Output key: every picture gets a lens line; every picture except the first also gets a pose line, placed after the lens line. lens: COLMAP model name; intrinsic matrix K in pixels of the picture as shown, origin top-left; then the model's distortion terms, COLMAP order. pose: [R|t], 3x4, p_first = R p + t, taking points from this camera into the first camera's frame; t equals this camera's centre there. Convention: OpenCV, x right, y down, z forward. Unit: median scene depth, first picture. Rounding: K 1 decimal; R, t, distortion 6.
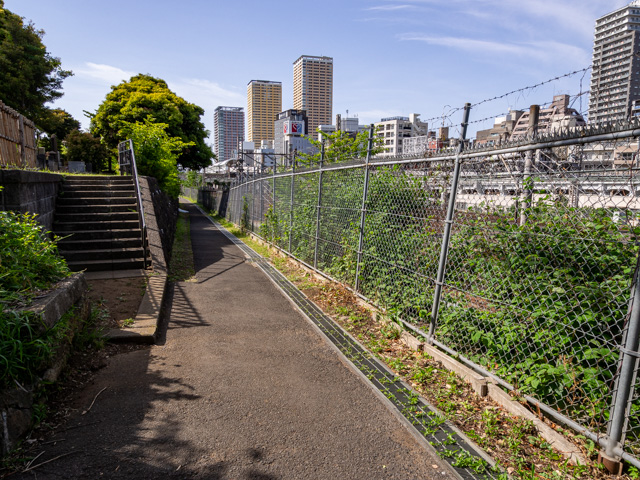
lens RADIAL K [[472.7, 0, 320.6], [0, 472.7, 242.6], [0, 0, 1]] dist [0.014903, -0.001112]
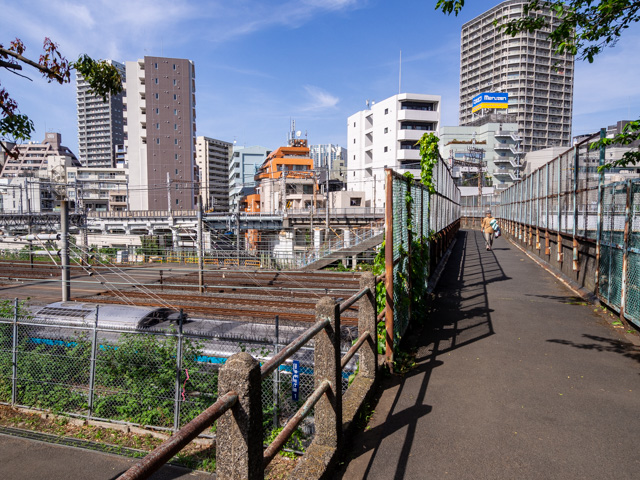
lens RADIAL K [[472.7, 0, 319.4], [0, 472.7, 240.1], [0, 0, 1]] dist [0.014903, -0.001112]
pose [[0.559854, -0.070308, 0.825603, -0.714100], [0.104728, 0.994407, 0.013666, -0.403954], [-0.821946, 0.078813, 0.564086, -0.873991]]
